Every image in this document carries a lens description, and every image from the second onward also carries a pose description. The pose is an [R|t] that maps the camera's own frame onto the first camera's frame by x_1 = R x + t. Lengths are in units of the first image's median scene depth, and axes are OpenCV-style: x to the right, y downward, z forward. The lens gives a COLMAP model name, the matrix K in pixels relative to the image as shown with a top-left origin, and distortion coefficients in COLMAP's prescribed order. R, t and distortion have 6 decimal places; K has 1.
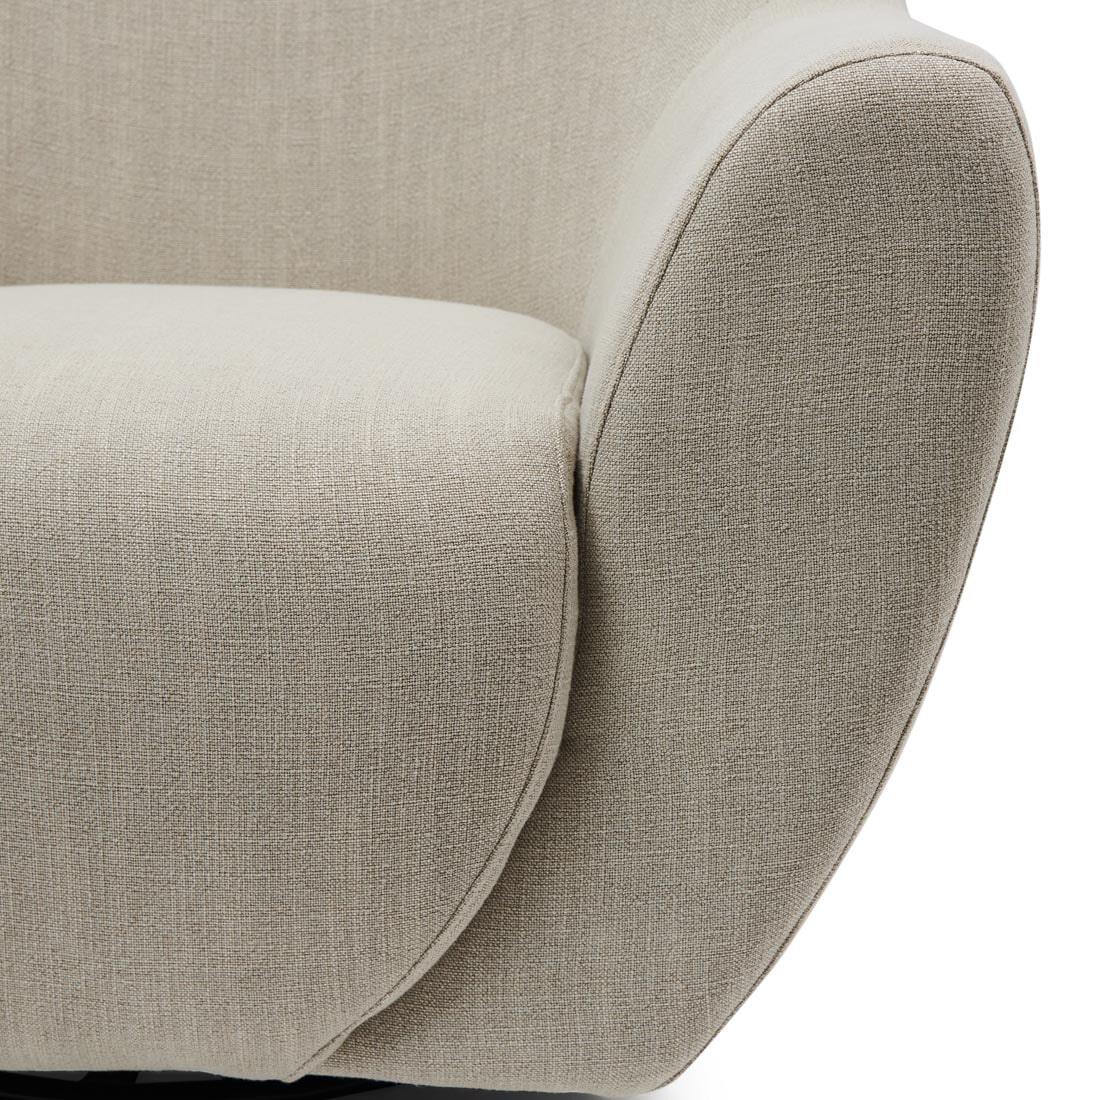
lens RADIAL K [[3304.4, 0, 549.8], [0, 3304.4, 549.6], [0, 0, 1]] dist [0.005341, 0.000000]
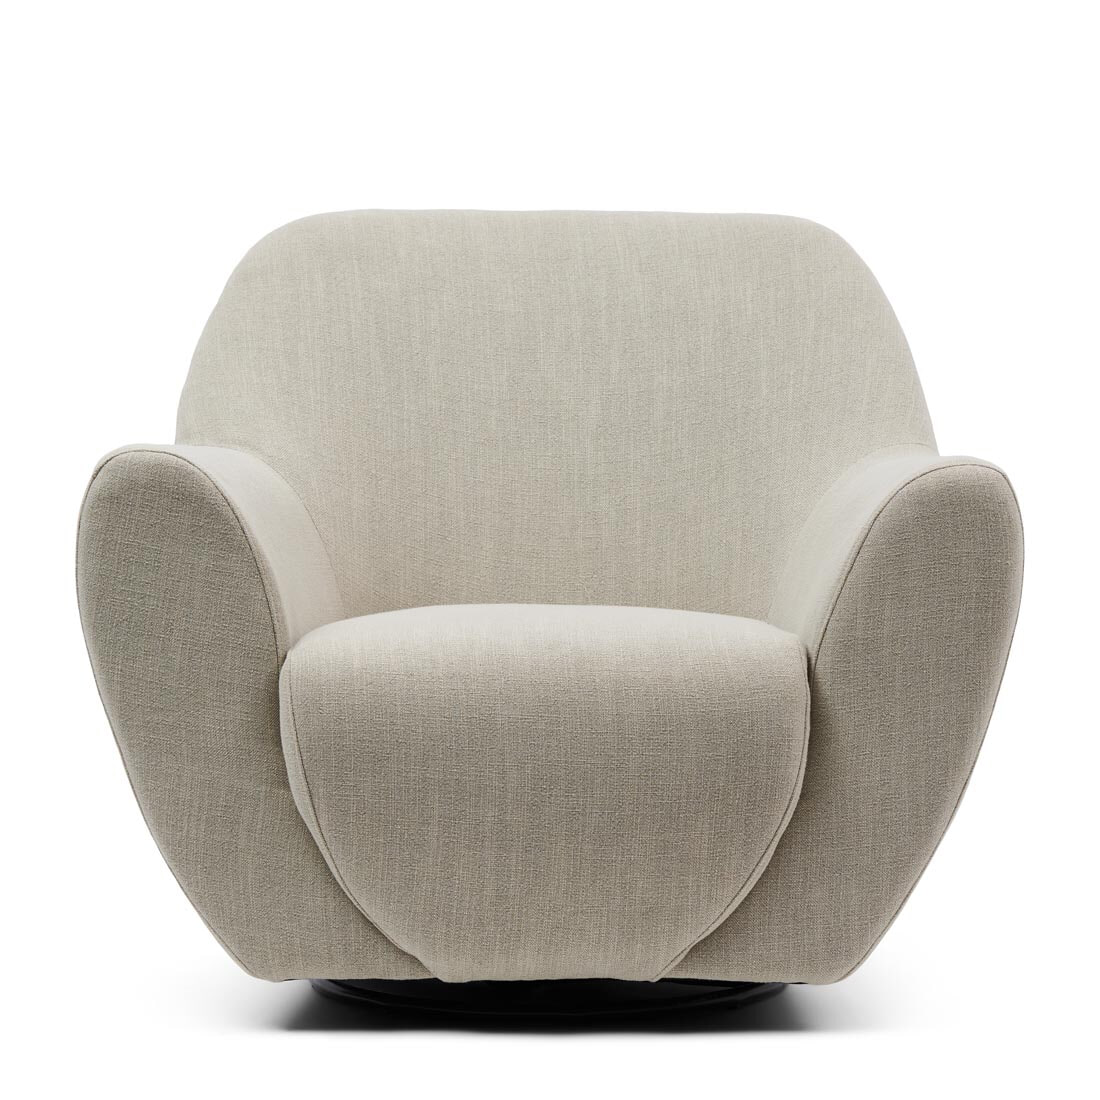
lens RADIAL K [[4219.7, 0, 550.1], [0, 4219.7, 549.9], [0, 0, 1]] dist [-0.096928, 0.000000]
pose [[0.998245, 0.004968, 0.059002, -0.301207], [0.004946, 0.985994, -0.166710, 0.337558], [-0.059004, 0.166709, 0.984239, -1.575909]]
